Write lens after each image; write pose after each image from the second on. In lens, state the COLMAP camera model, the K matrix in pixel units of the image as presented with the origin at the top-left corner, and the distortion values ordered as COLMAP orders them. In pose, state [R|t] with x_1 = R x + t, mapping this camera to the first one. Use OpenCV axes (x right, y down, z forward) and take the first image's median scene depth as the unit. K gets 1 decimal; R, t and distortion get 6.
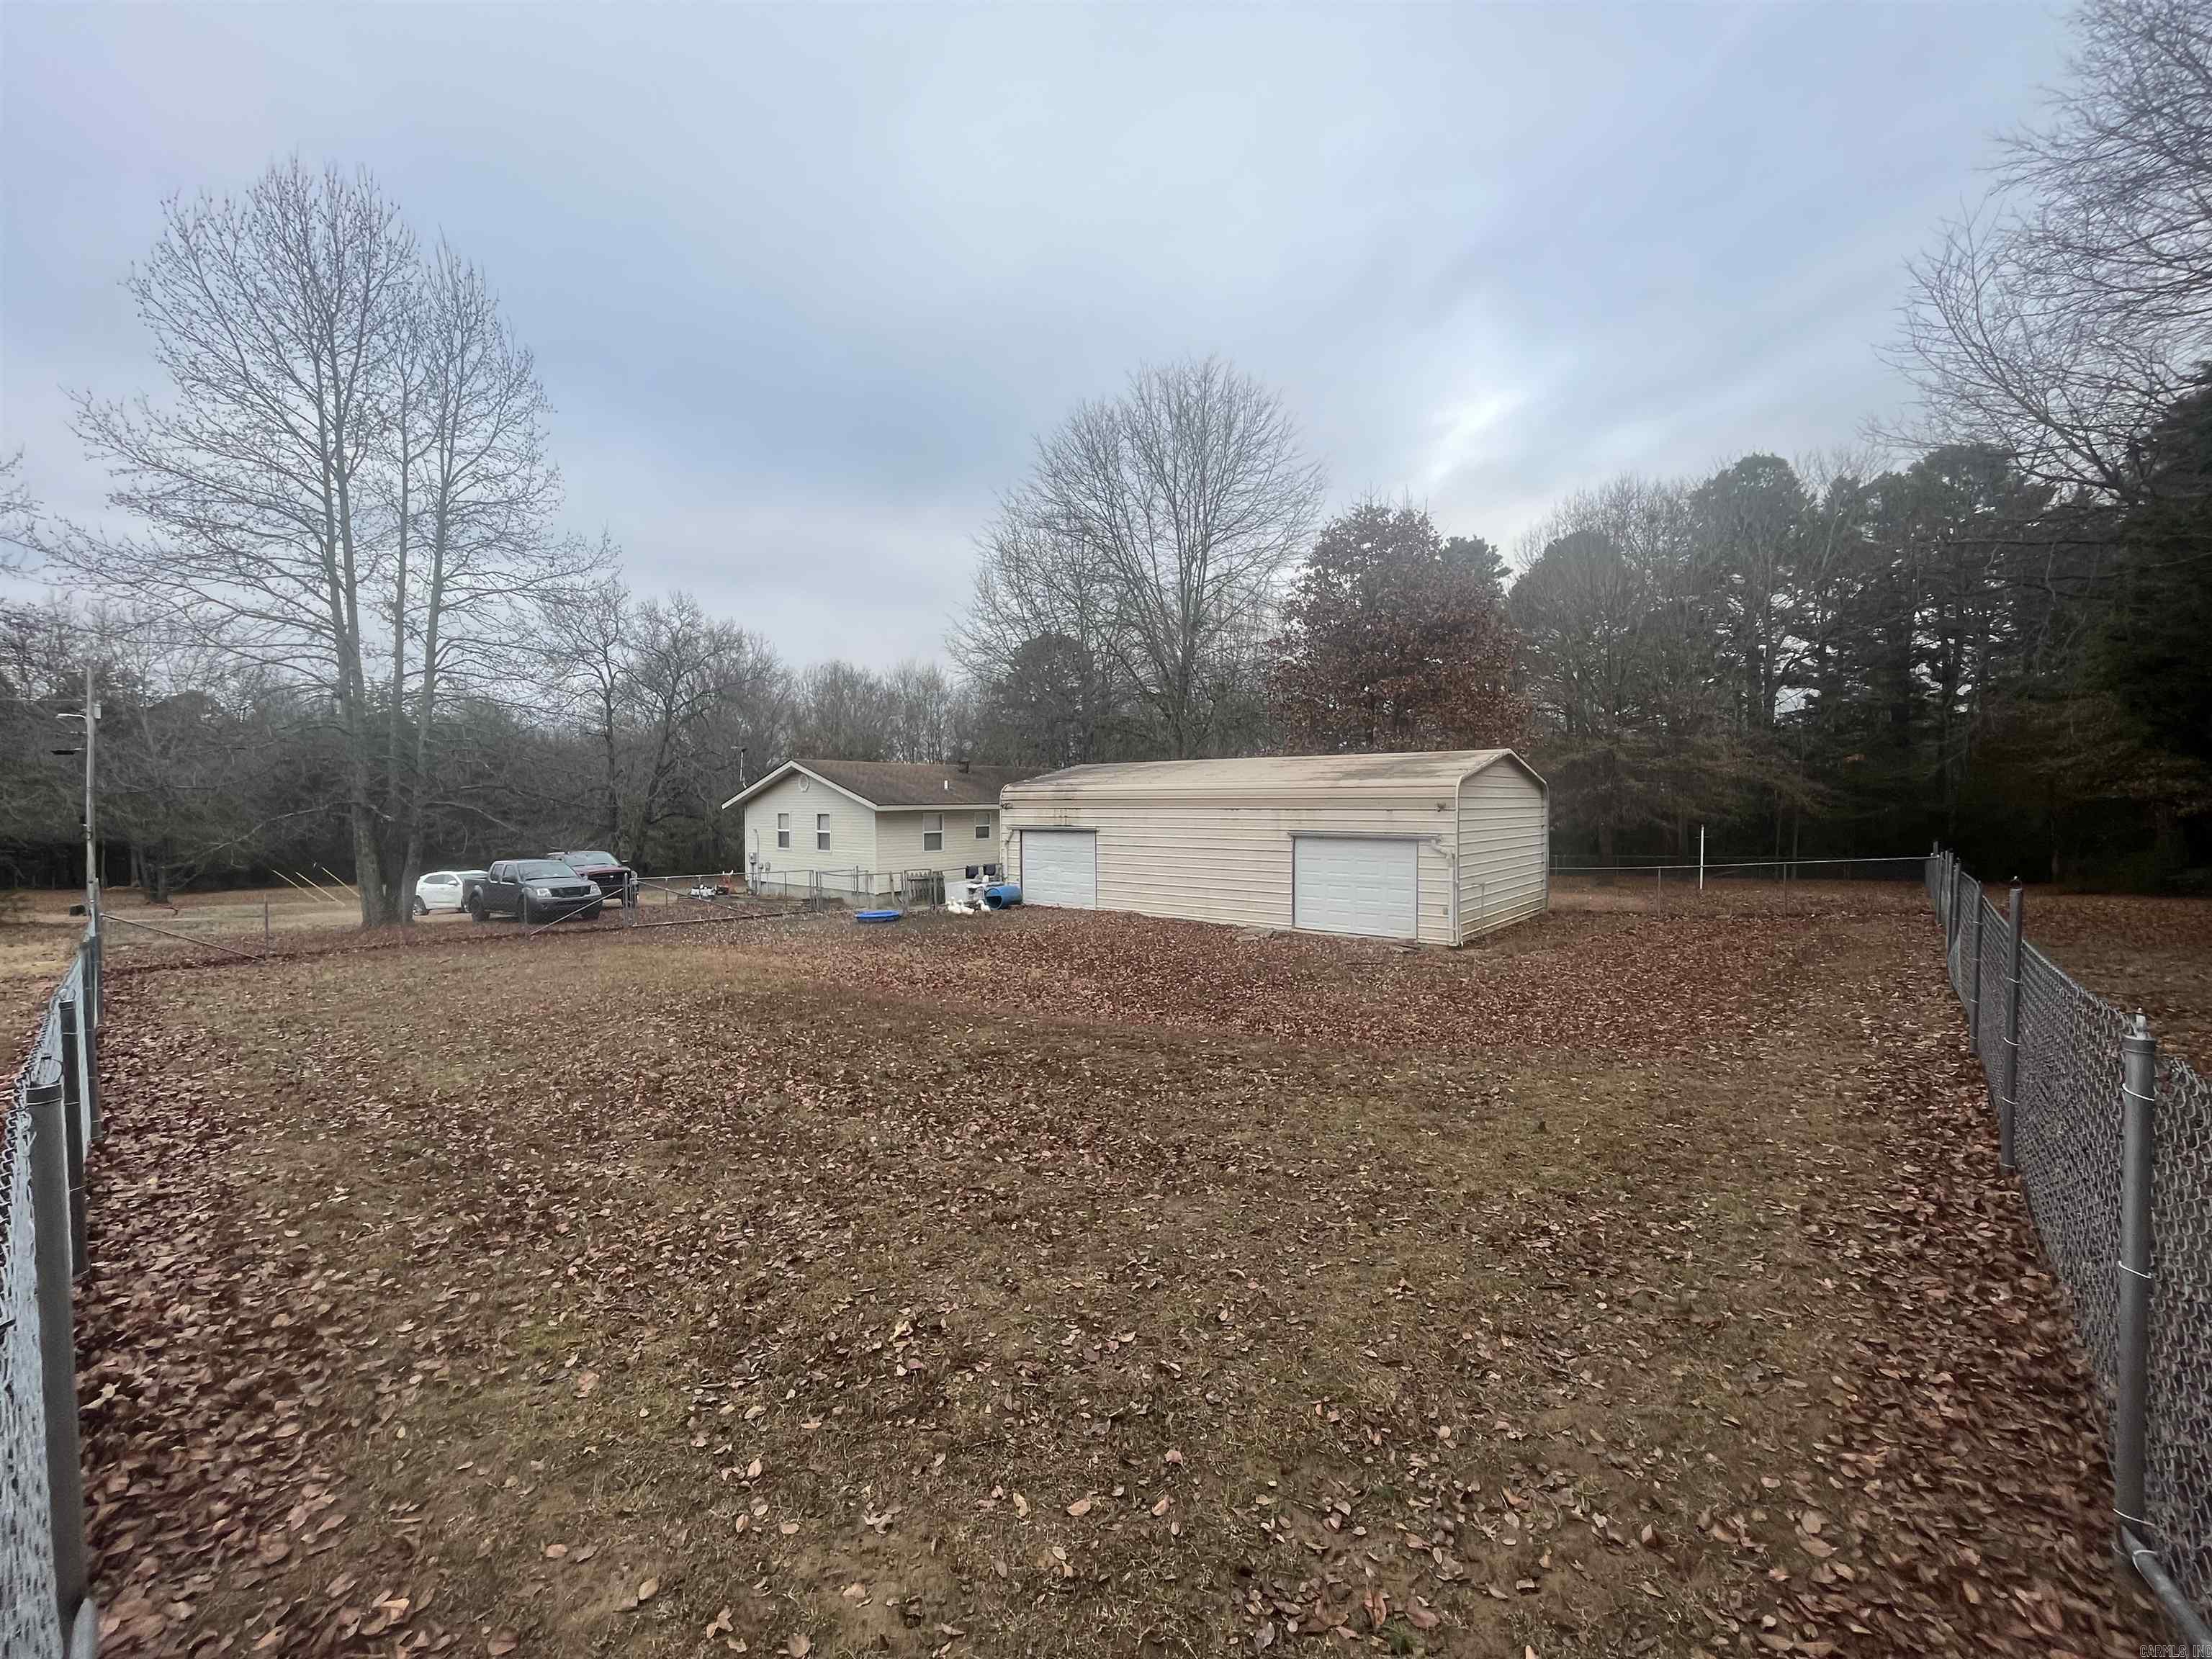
lens RADIAL K [[888.3, 0, 1103.2], [0, 888.3, 838.8], [0, 0, 1]] dist [-0.000594, -0.000297]
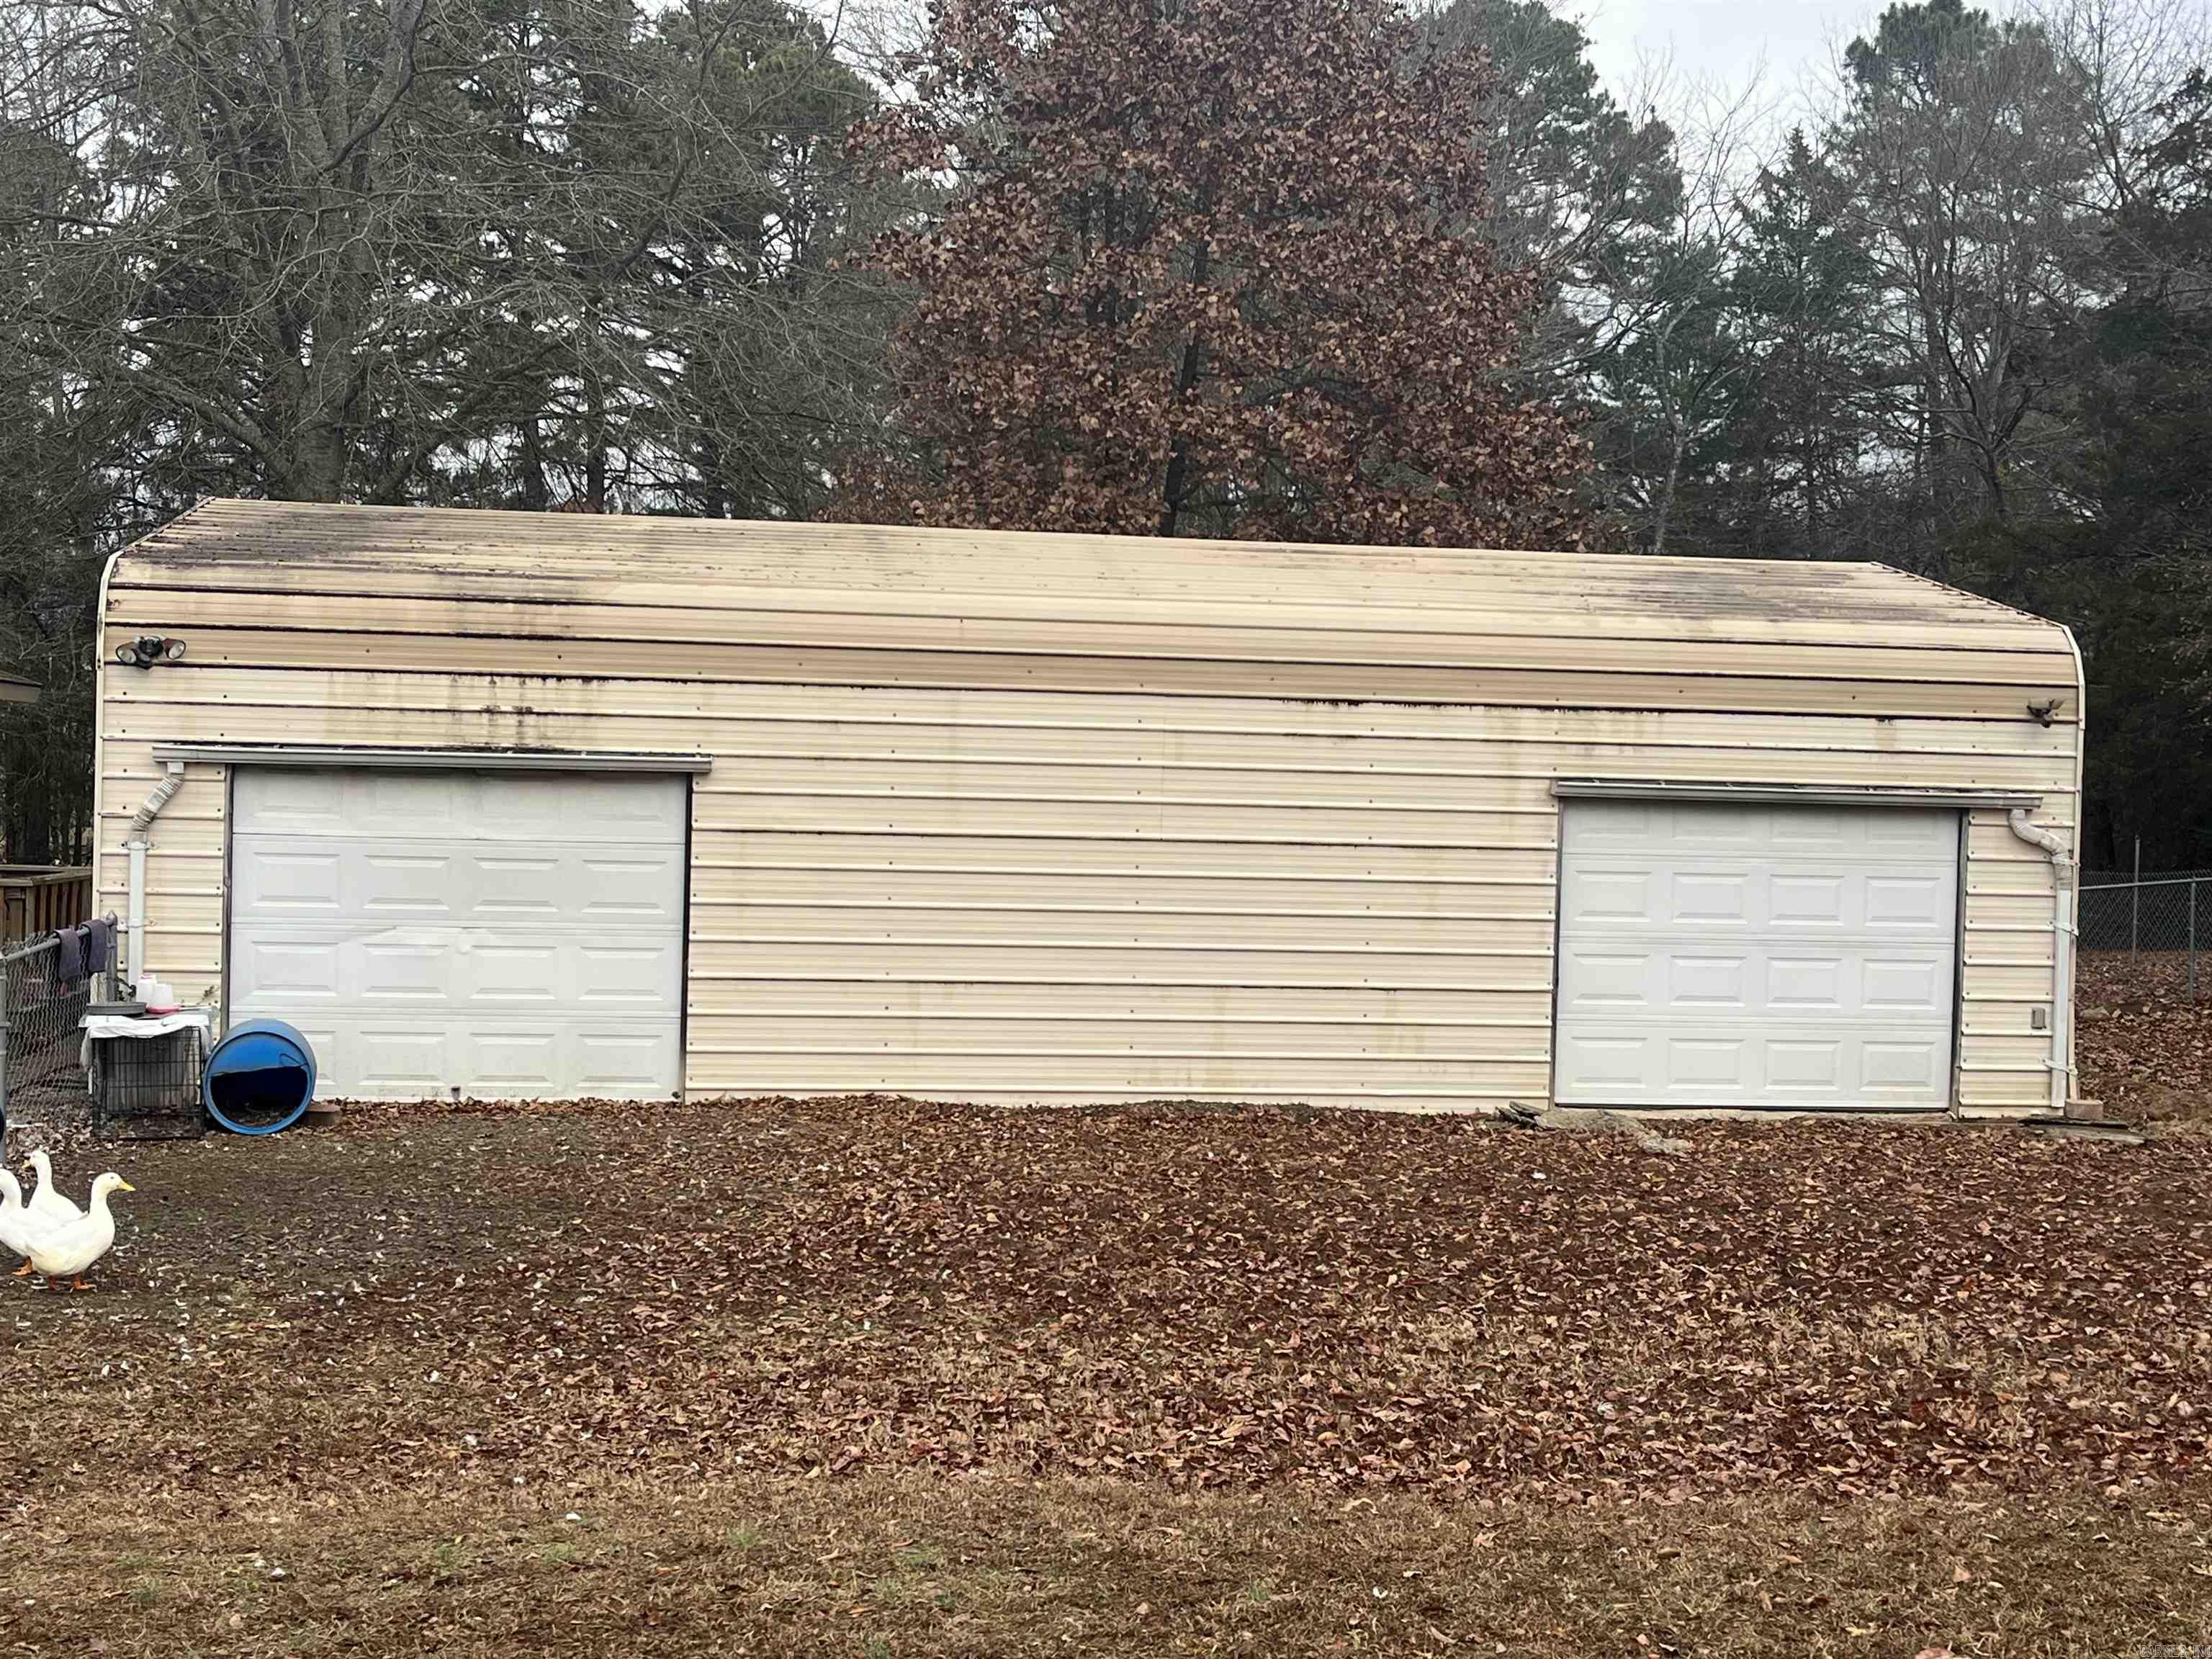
lens RADIAL K [[2715.6, 0, 1105.8], [0, 2715.6, 827.4], [0, 0, 1]] dist [0.011583, 0.000000]
pose [[0.662720, -0.019693, 0.748608, -0.492415], [-0.002966, 0.999577, 0.028920, -0.015843], [-0.748861, -0.021386, 0.662382, 0.432174]]
